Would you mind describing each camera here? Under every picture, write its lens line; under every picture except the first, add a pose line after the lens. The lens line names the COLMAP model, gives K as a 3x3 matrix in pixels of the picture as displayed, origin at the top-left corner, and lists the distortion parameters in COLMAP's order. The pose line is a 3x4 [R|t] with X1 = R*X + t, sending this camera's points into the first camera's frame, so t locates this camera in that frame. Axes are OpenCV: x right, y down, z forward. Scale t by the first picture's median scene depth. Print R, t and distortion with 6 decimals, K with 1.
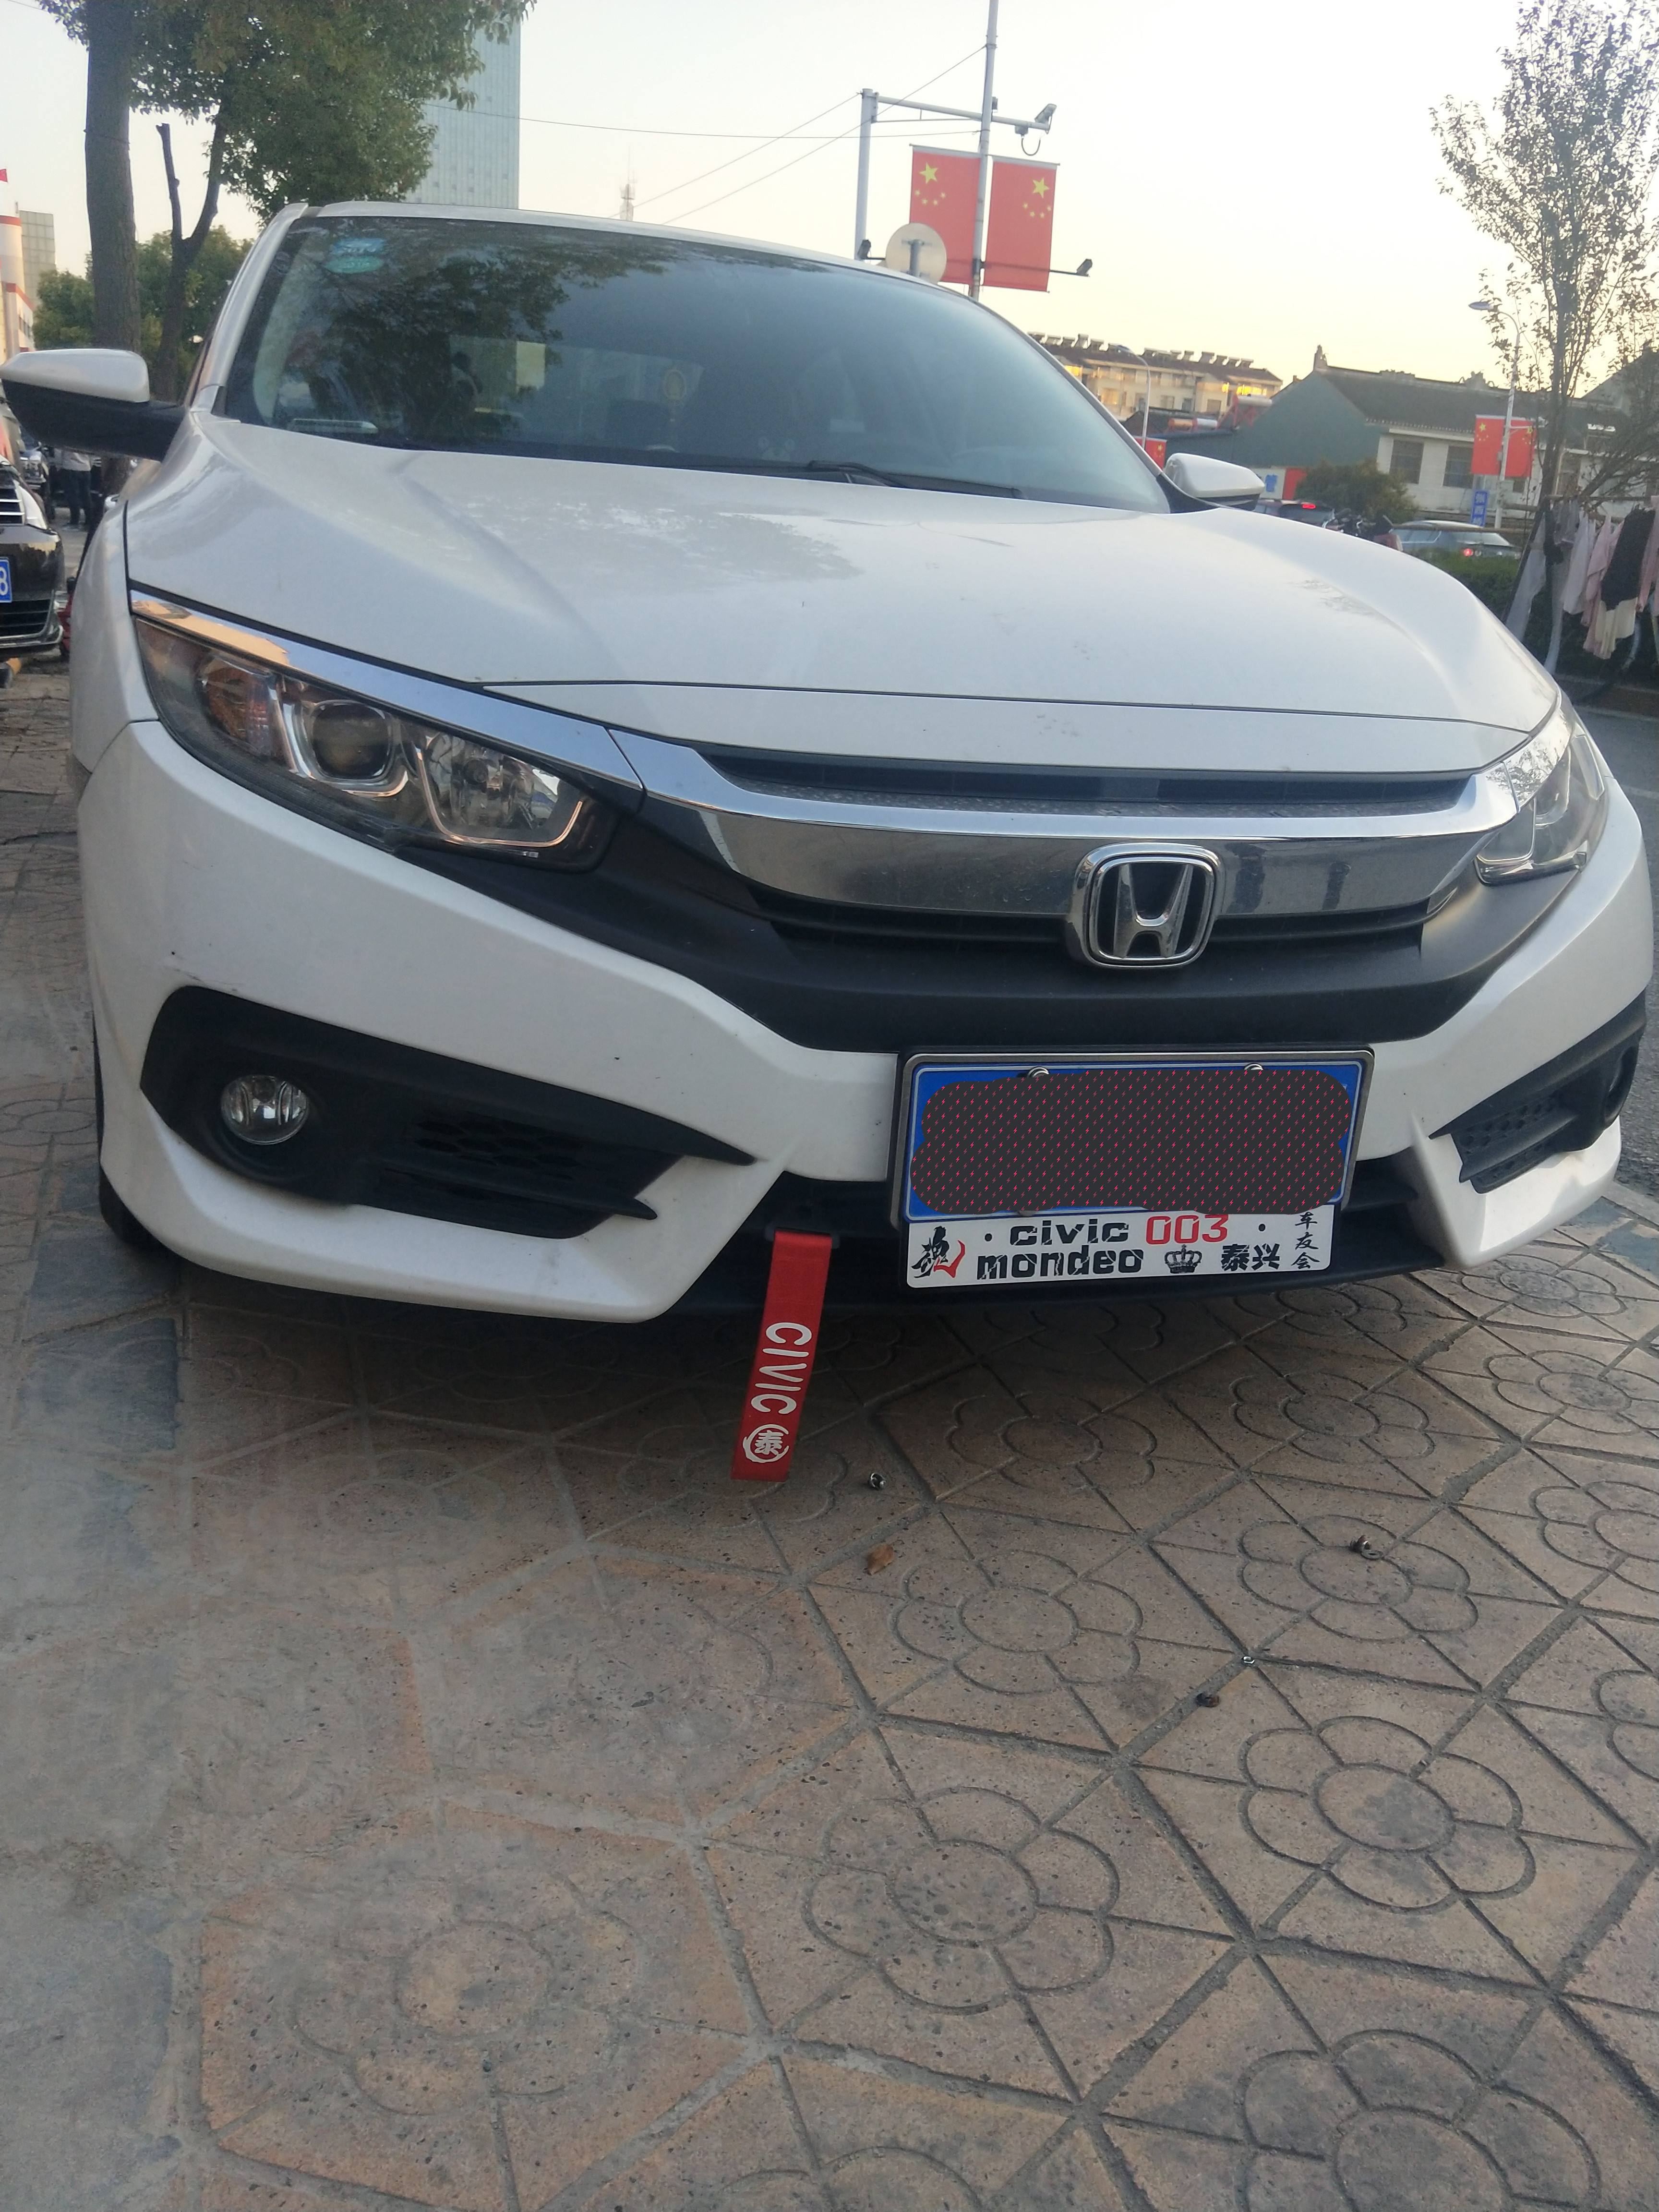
lens RADIAL K [[1907.4, 0, 833.1], [0, 1907.4, 1071.5], [0, 0, 1]] dist [-0.008361, -0.009027]
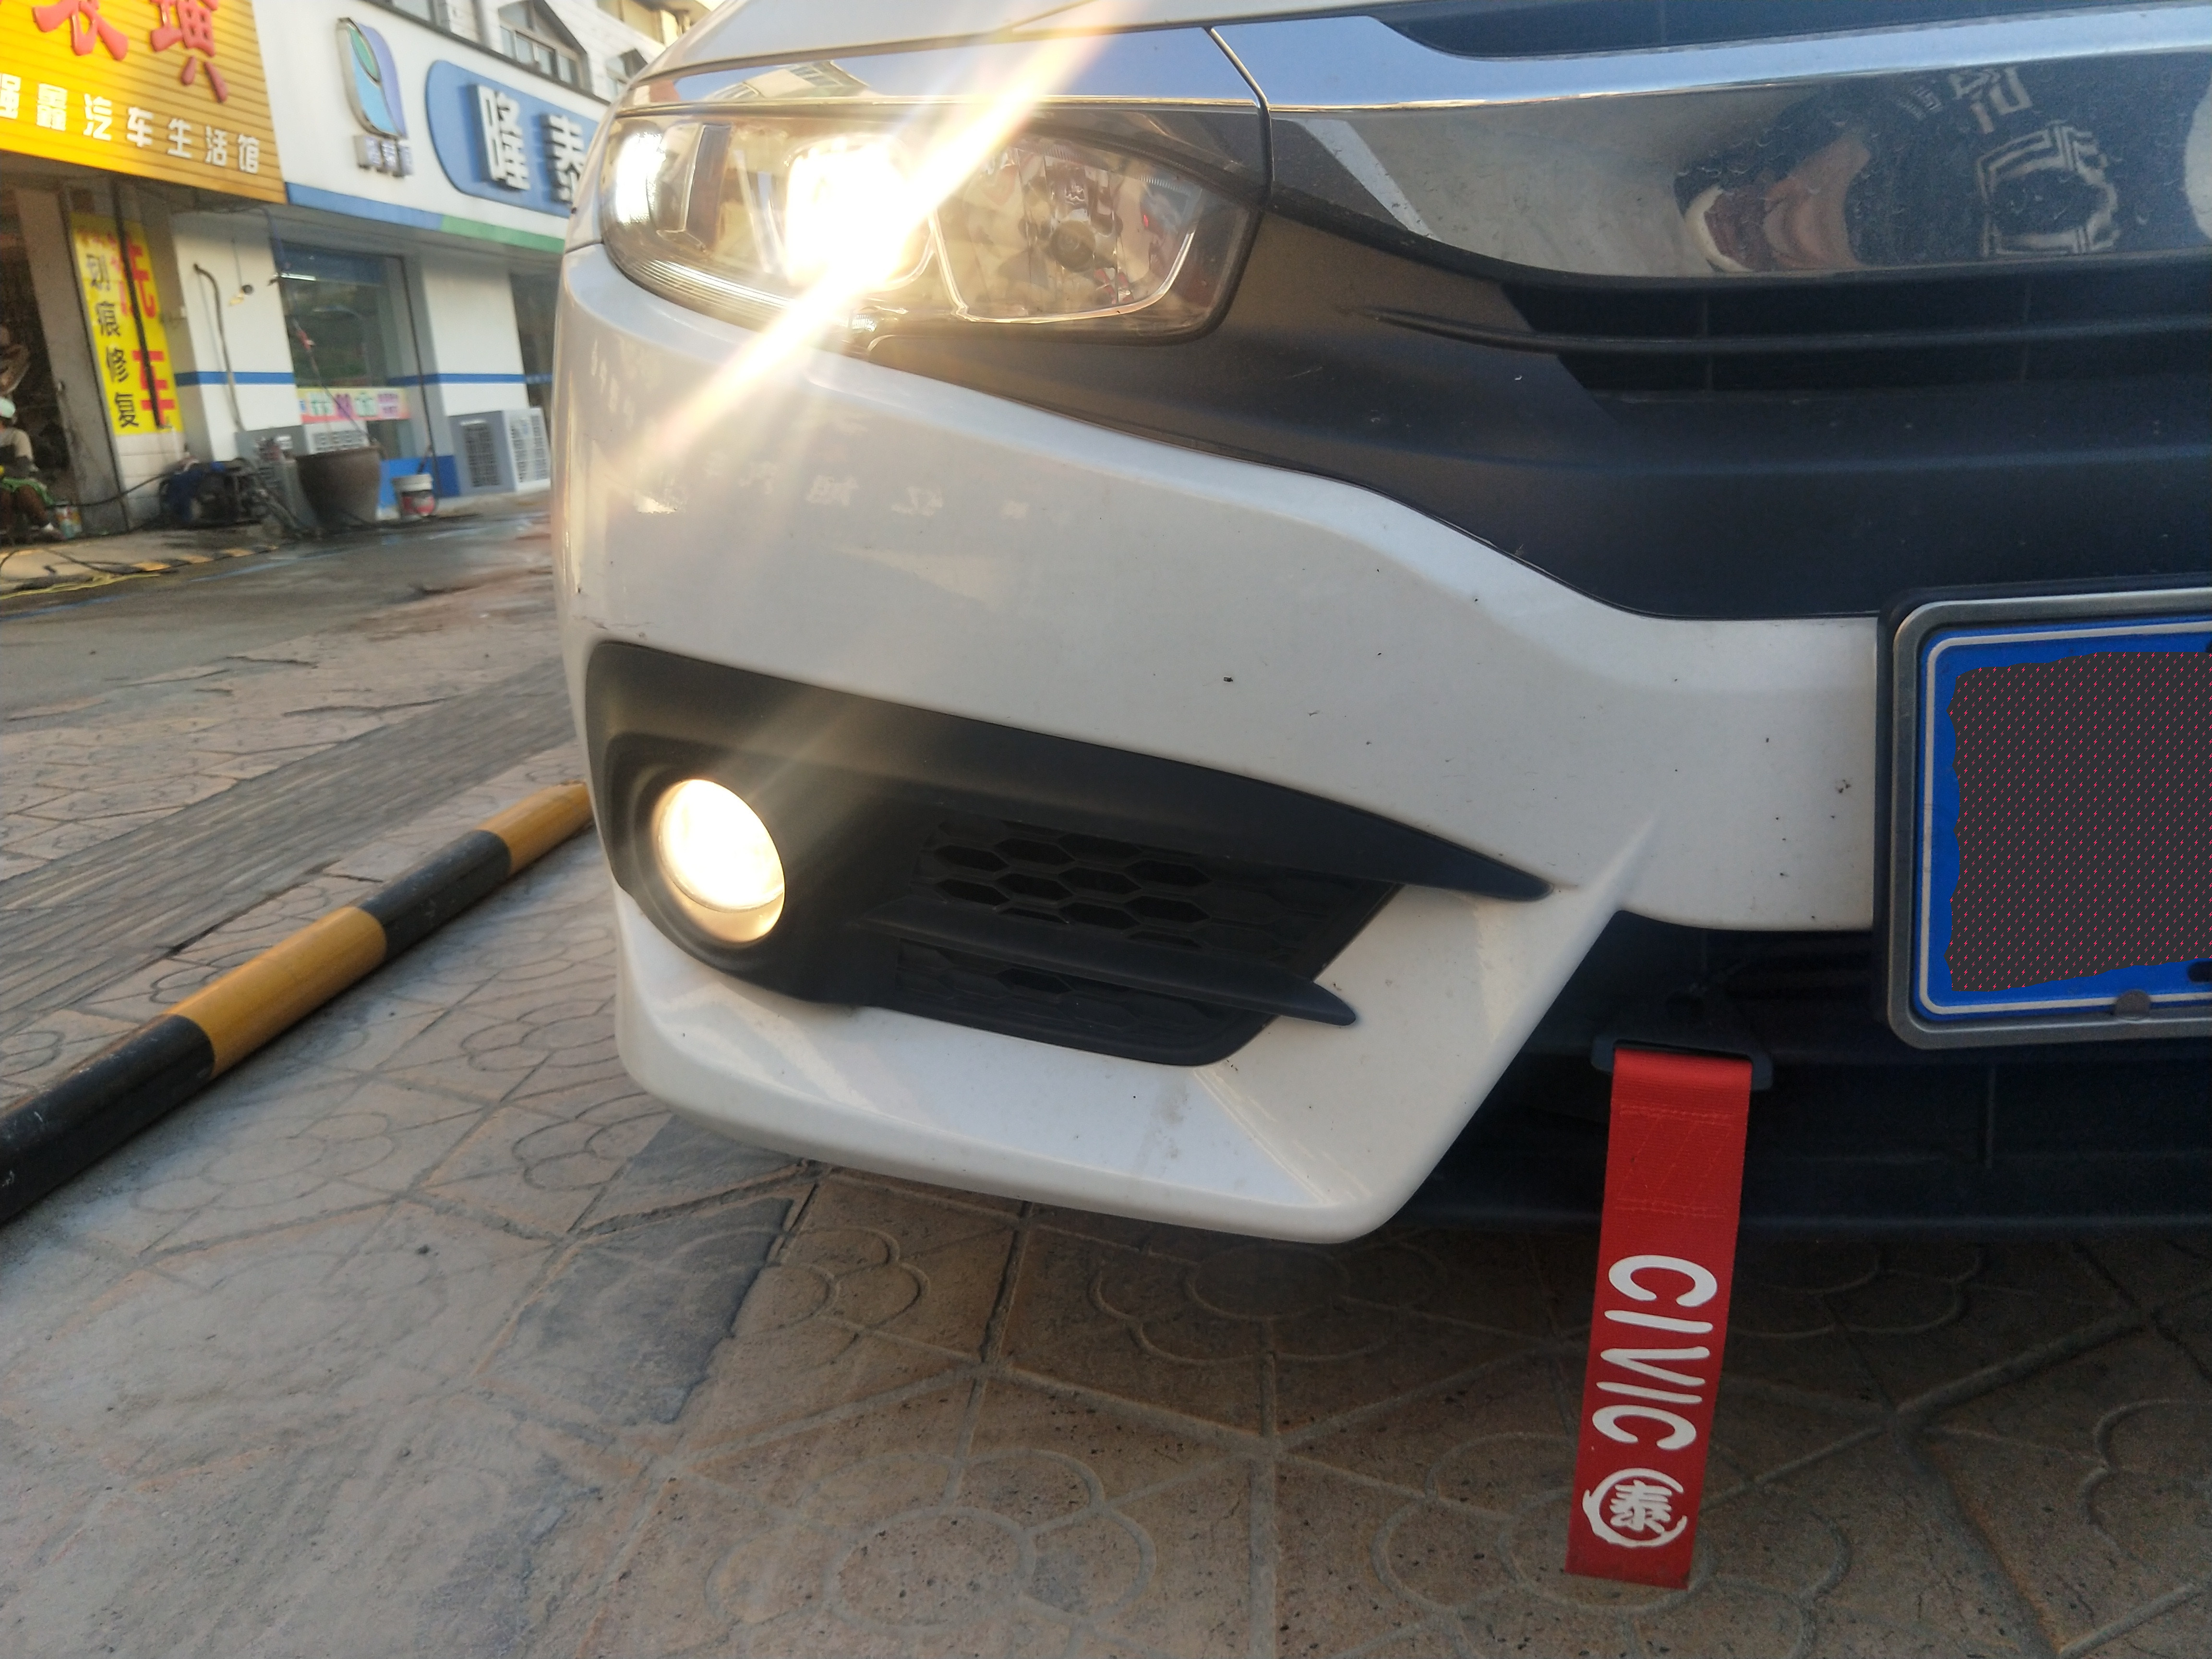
lens RADIAL K [[1907.4, 0, 1133.6], [0, 1907.4, 818.0], [0, 0, 1]] dist [-0.008361, -0.009027]
pose [[0.916023, -0.056572, -0.397116, 0.046408], [0.032045, 0.997161, -0.068136, 0.055942], [0.399843, 0.049688, 0.915236, 0.533026]]
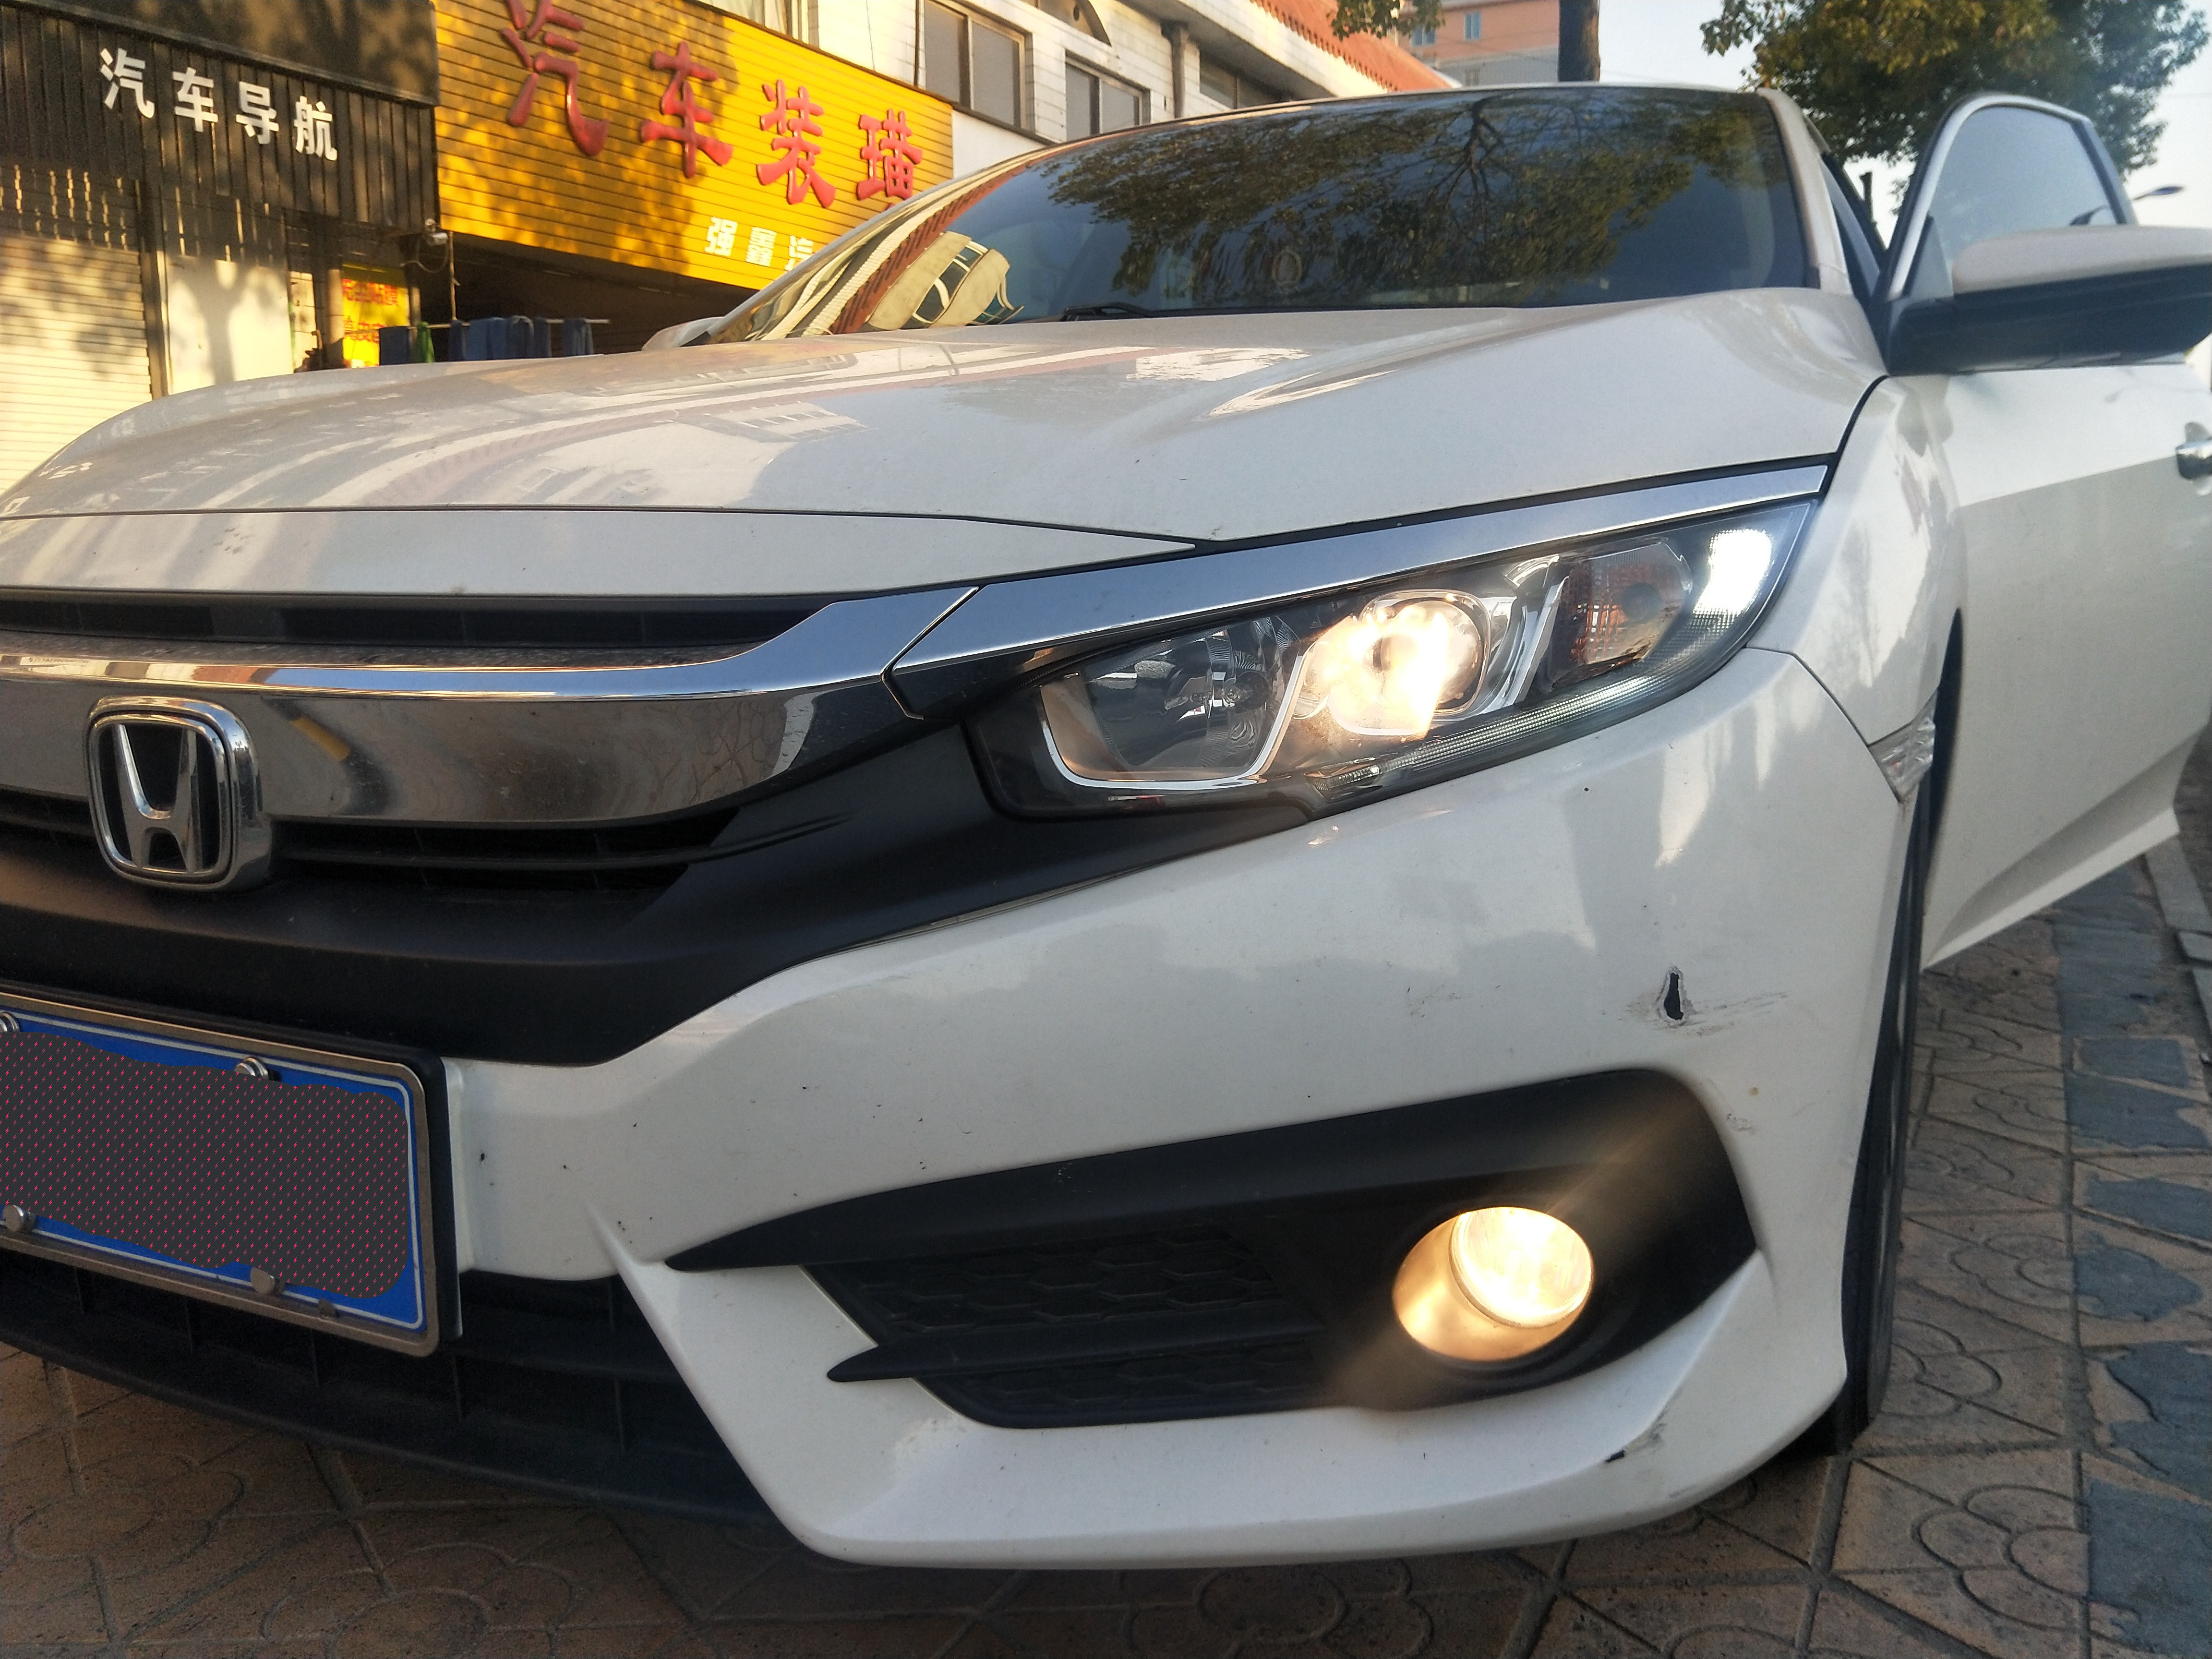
lens RADIAL K [[1907.4, 0, 1116.6], [0, 1907.4, 836.1], [0, 0, 1]] dist [-0.008361, -0.009027]
pose [[0.701820, 0.041608, -0.711138, 0.850992], [-0.147664, 0.985107, -0.088091, -0.062099], [0.696882, 0.166834, 0.697511, 0.772170]]
